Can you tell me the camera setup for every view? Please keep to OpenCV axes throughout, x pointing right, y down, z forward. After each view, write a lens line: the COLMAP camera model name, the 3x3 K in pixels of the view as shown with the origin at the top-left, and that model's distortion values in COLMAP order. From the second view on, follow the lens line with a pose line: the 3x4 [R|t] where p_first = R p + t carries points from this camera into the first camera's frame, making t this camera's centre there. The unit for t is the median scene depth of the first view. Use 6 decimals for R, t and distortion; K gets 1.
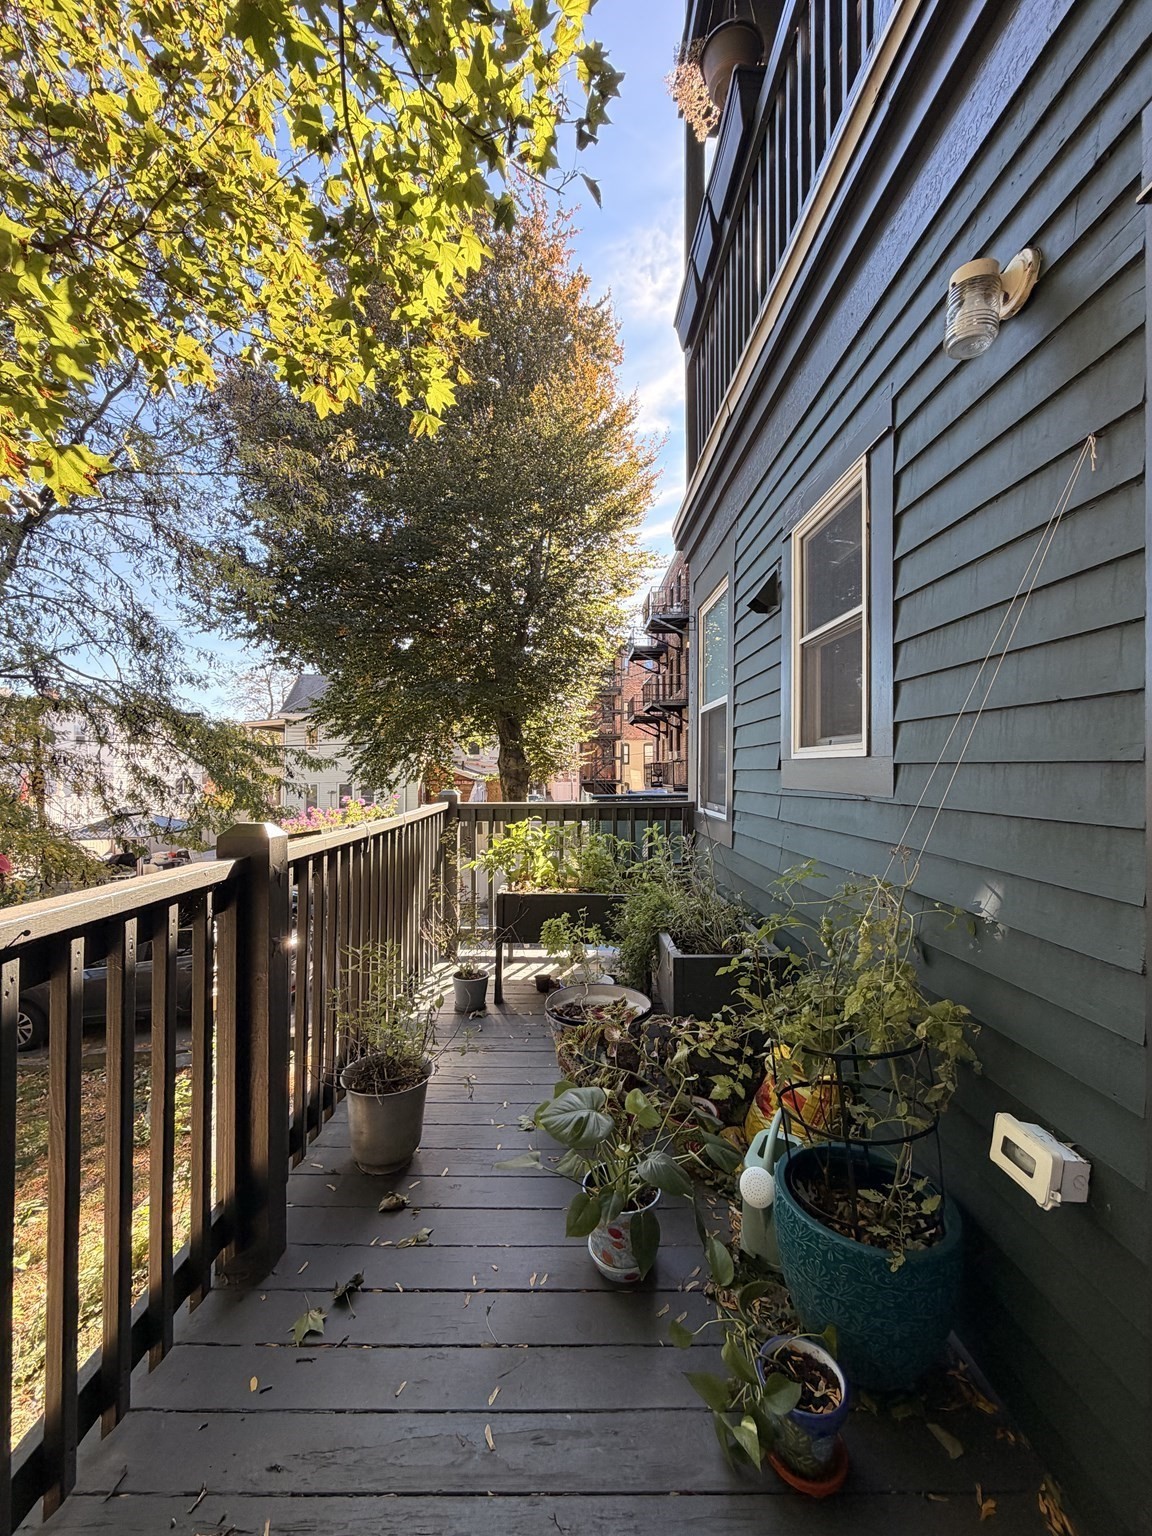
lens RADIAL K [[610.9, 0, 577.9], [0, 610.9, 767.4], [0, 0, 1]] dist [-0.001435, 0.000345]
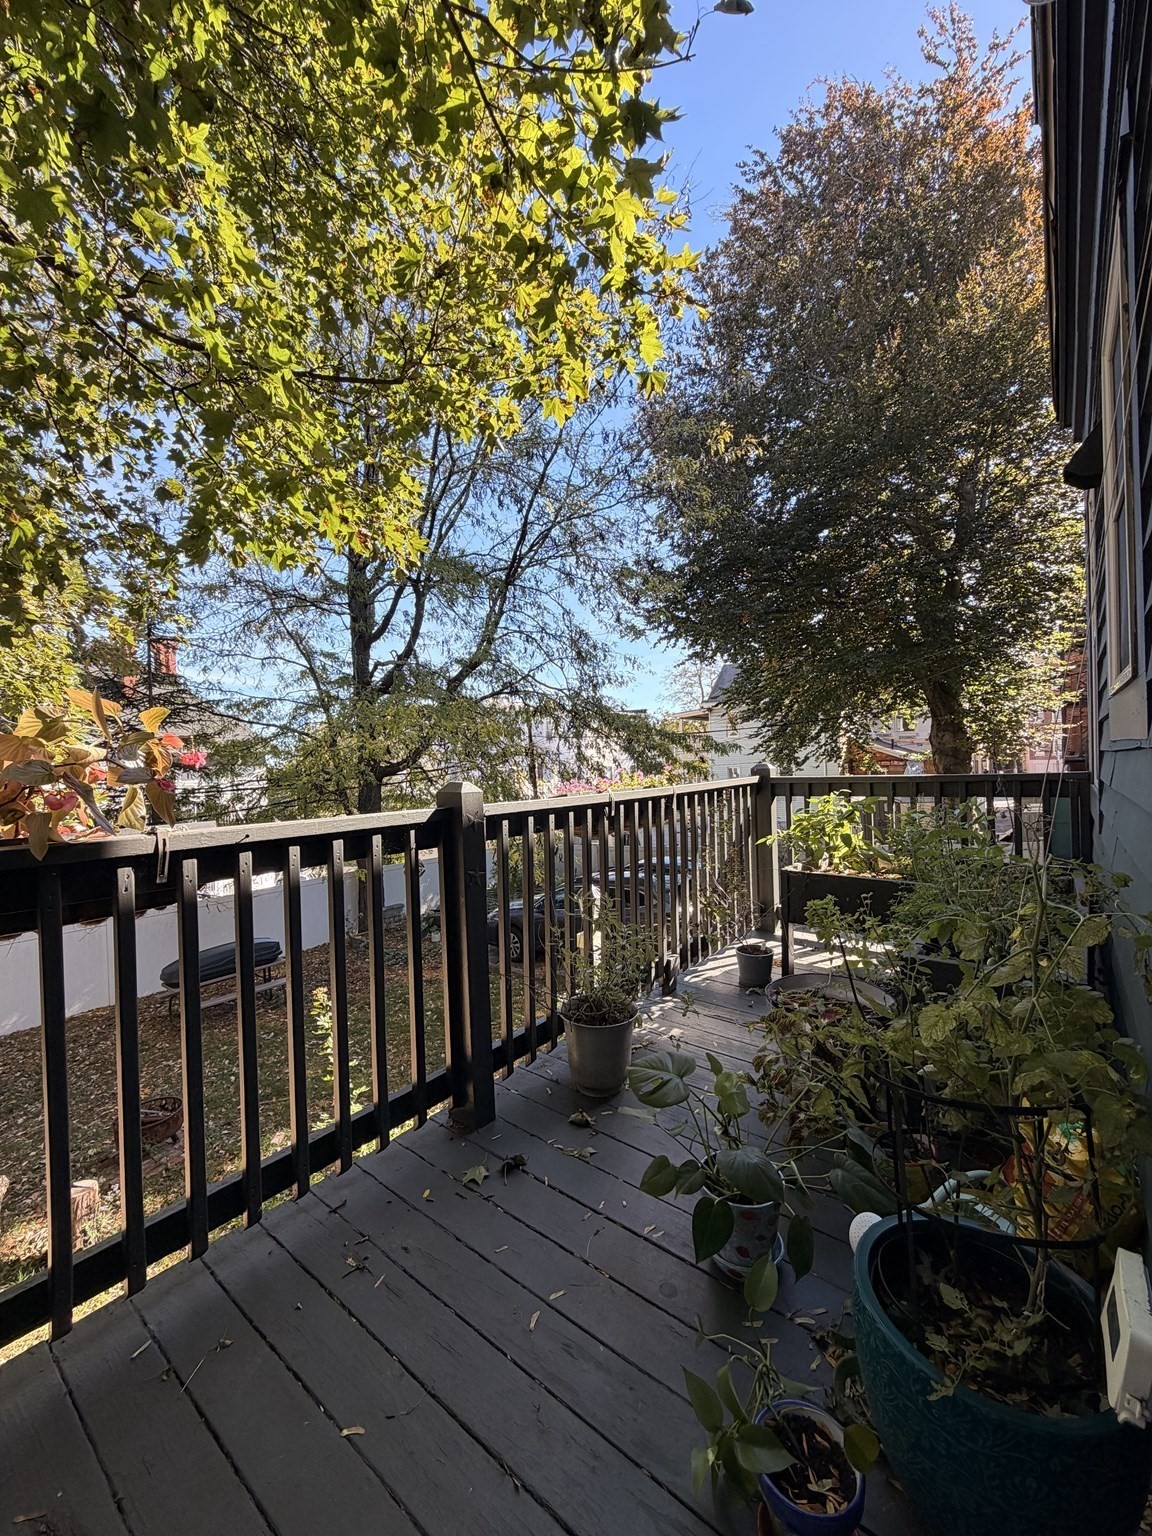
lens RADIAL K [[610.9, 0, 577.1], [0, 610.9, 766.1], [0, 0, 1]] dist [-0.001435, 0.000345]
pose [[0.773274, -0.021836, -0.633696, 0.064093], [0.037015, 0.999257, 0.010735, 0.007116], [0.632991, -0.031757, 0.773508, 0.021299]]
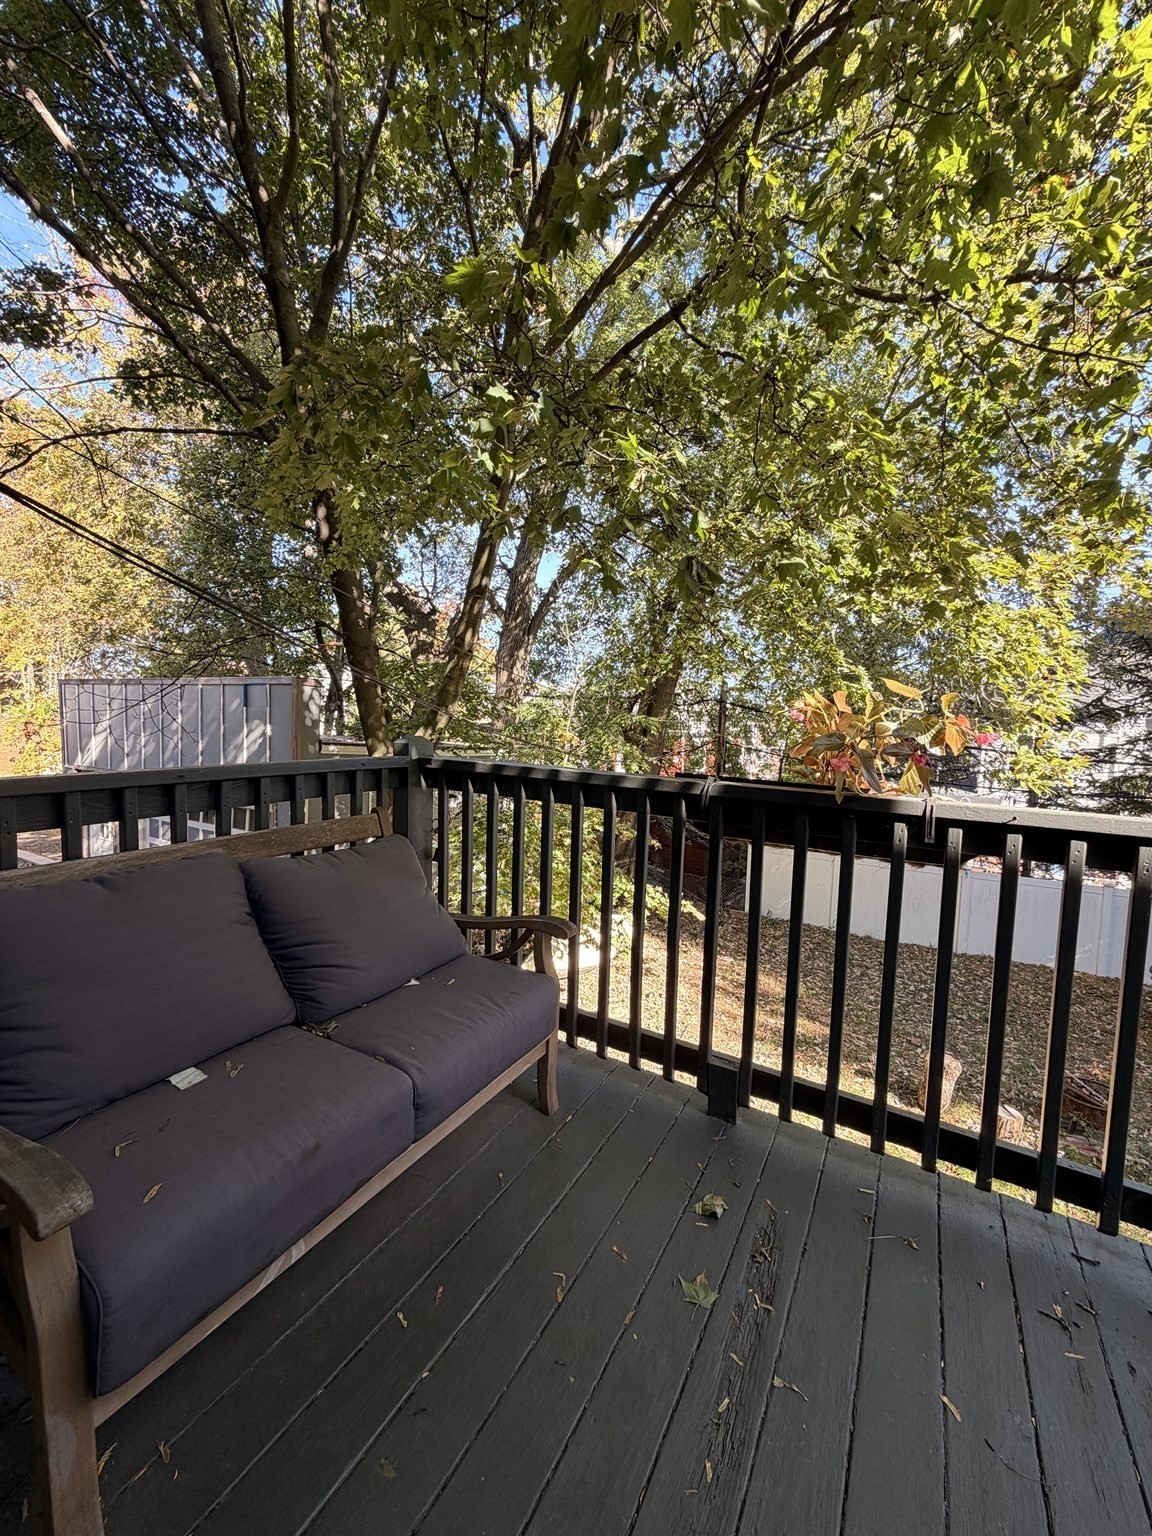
lens RADIAL K [[610.9, 0, 576.4], [0, 610.9, 770.5], [0, 0, 1]] dist [-0.001435, 0.000345]
pose [[-0.507130, 0.049290, -0.860459, 0.083323], [-0.029300, 0.996800, 0.074368, 0.003980], [0.861371, 0.062926, -0.504063, 0.060792]]
